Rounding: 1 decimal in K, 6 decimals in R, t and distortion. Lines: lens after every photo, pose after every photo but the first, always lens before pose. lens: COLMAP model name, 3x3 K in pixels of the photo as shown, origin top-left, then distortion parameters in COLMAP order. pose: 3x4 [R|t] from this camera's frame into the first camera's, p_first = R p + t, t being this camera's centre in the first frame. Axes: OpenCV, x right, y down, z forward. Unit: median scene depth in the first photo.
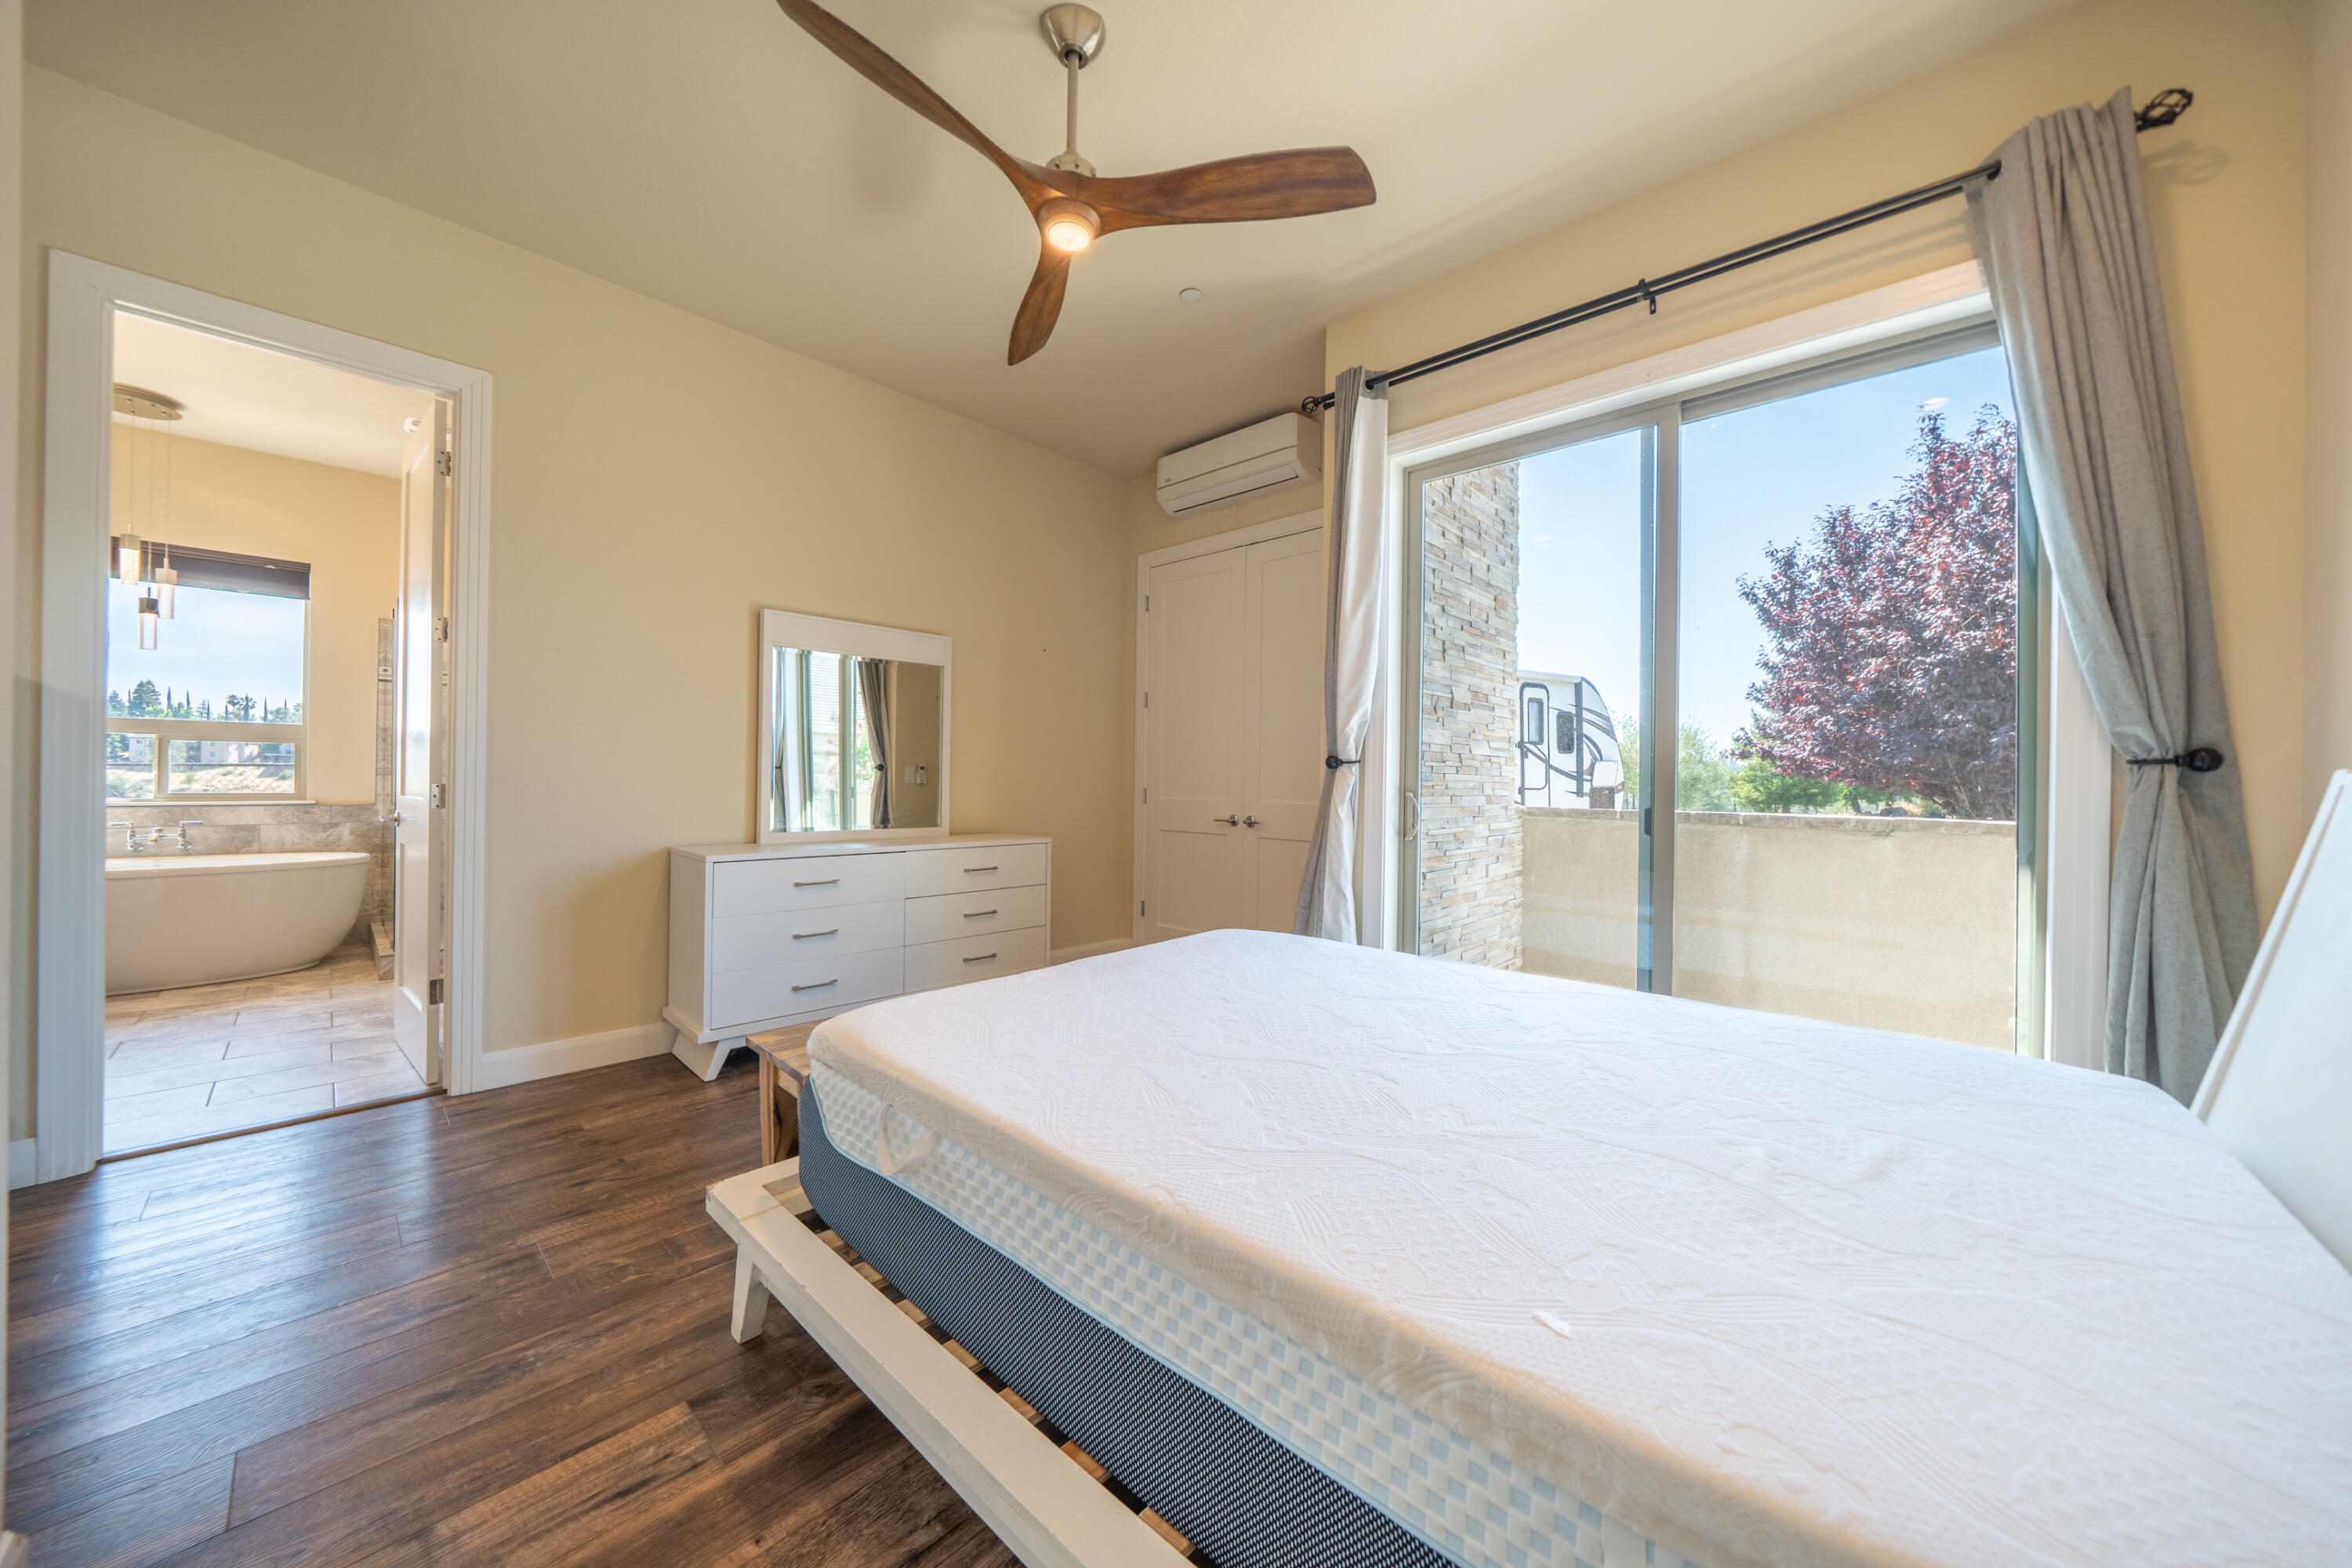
lens RADIAL K [[811.2, 0, 1170.2], [0, 811.2, 776.8], [0, 0, 1]] dist [-0.008280, -0.000004]
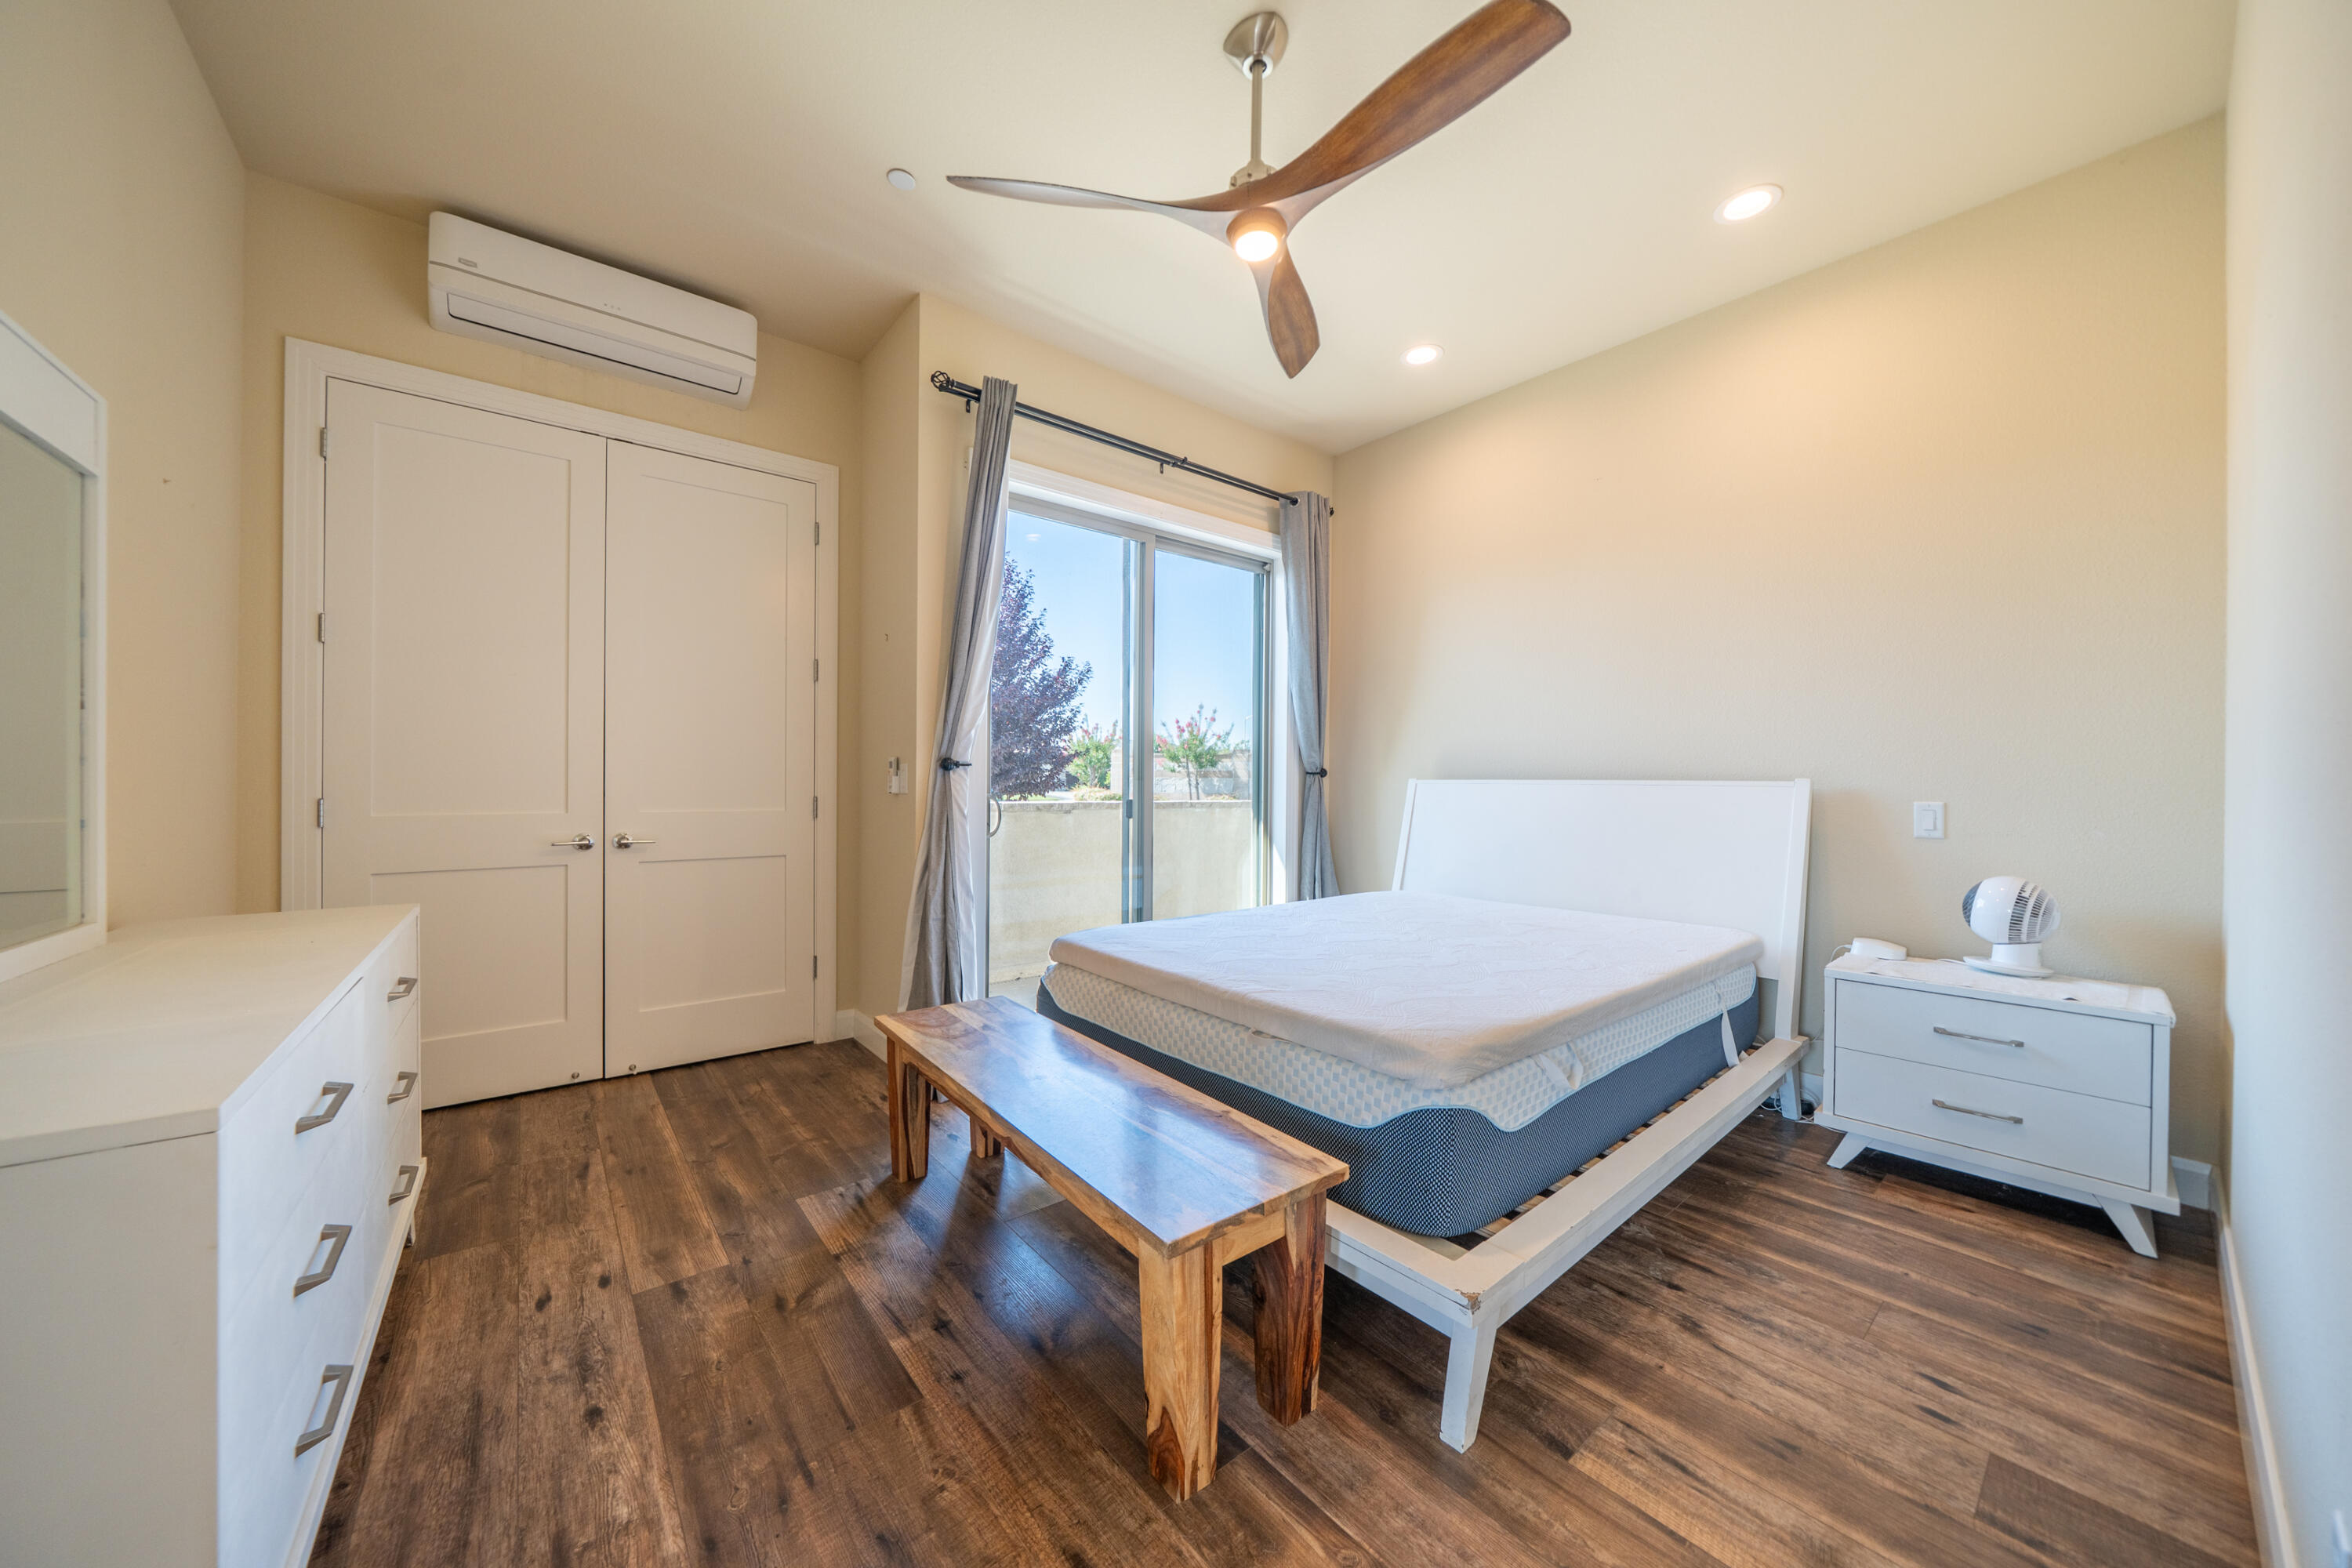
lens RADIAL K [[800.8, 0, 1172.5], [0, 800.8, 786.9], [0, 0, 1]] dist [-0.015579, 0.000040]
pose [[0.140960, -0.016645, 0.989875, -1.626248], [-0.006527, 0.999821, 0.017742, -0.022258], [-0.989994, -0.008961, 0.140826, 1.387468]]
